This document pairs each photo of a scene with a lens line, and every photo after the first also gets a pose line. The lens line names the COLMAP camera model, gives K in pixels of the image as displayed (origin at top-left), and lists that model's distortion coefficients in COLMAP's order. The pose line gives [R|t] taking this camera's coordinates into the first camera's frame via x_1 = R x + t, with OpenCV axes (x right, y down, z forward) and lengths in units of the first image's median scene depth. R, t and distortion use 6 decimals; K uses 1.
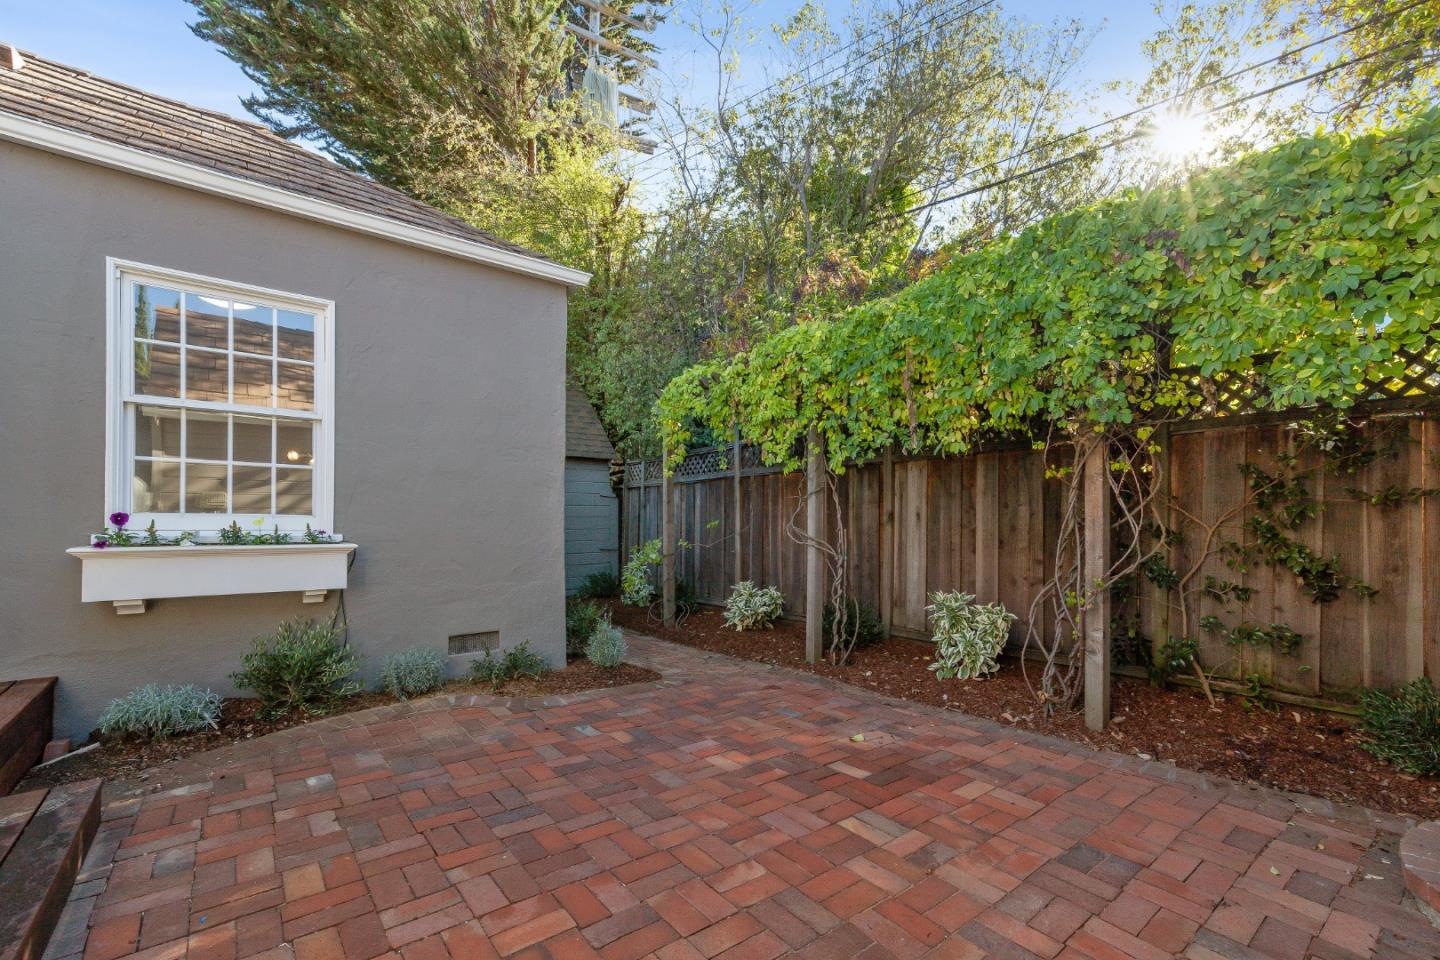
lens RADIAL K [[629.9, 0, 743.7], [0, 629.9, 516.0], [0, 0, 1]] dist [0.009057, 0.001509]
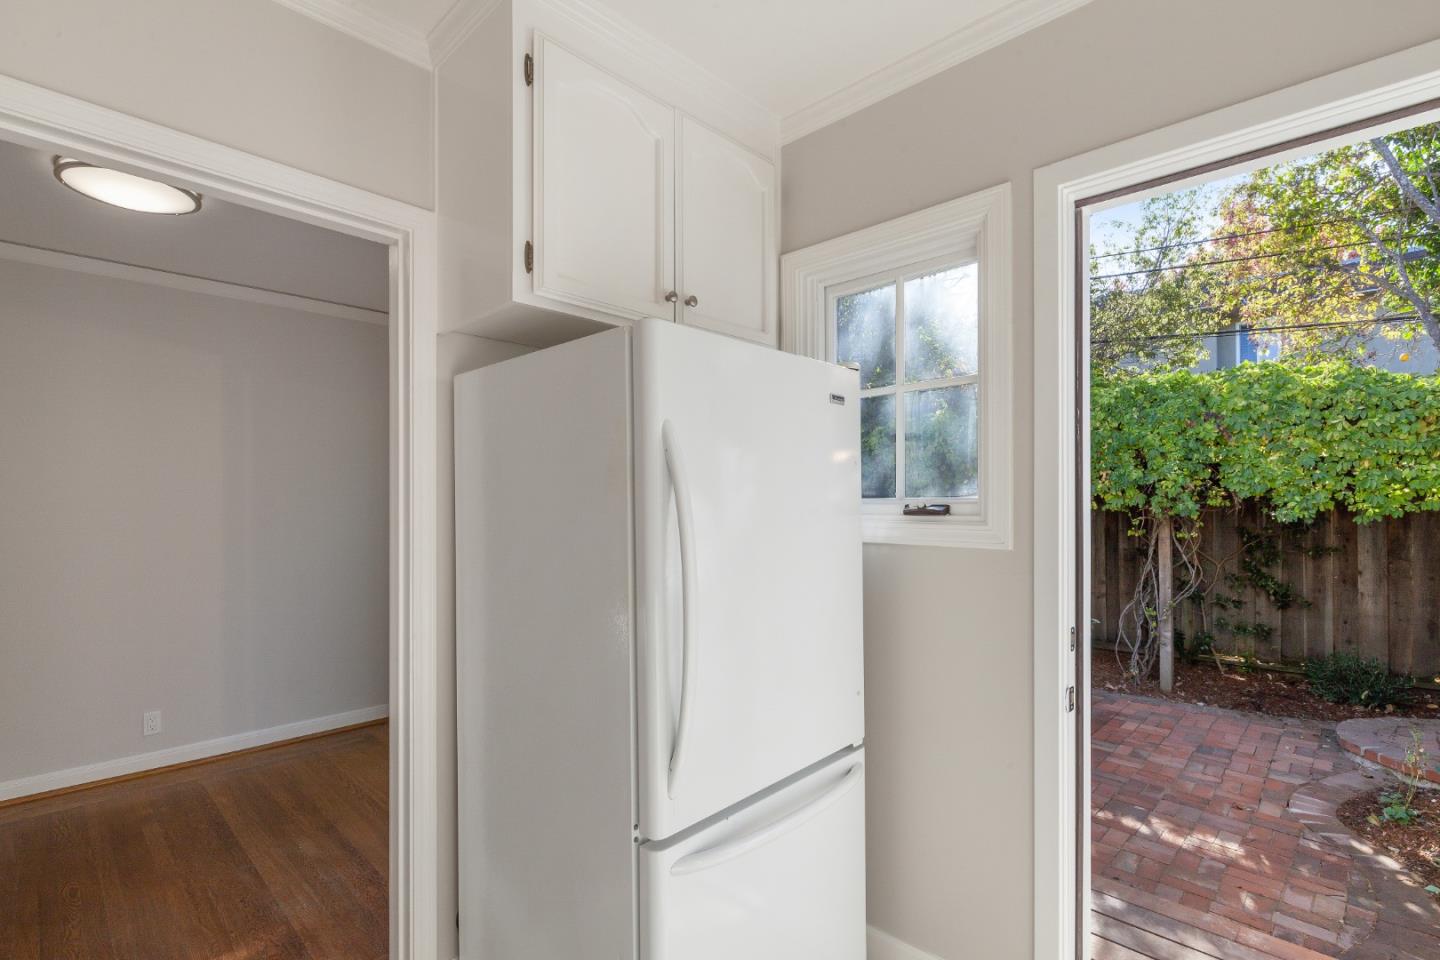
lens RADIAL K [[662.8, 0, 727.0], [0, 662.8, 488.3], [0, 0, 1]] dist [-0.029468, -0.000968]
pose [[0.994038, -0.008846, 0.108679, -0.799969], [0.009857, 0.999913, -0.008769, -0.198386], [-0.108592, 0.009788, 0.994038, -0.604457]]
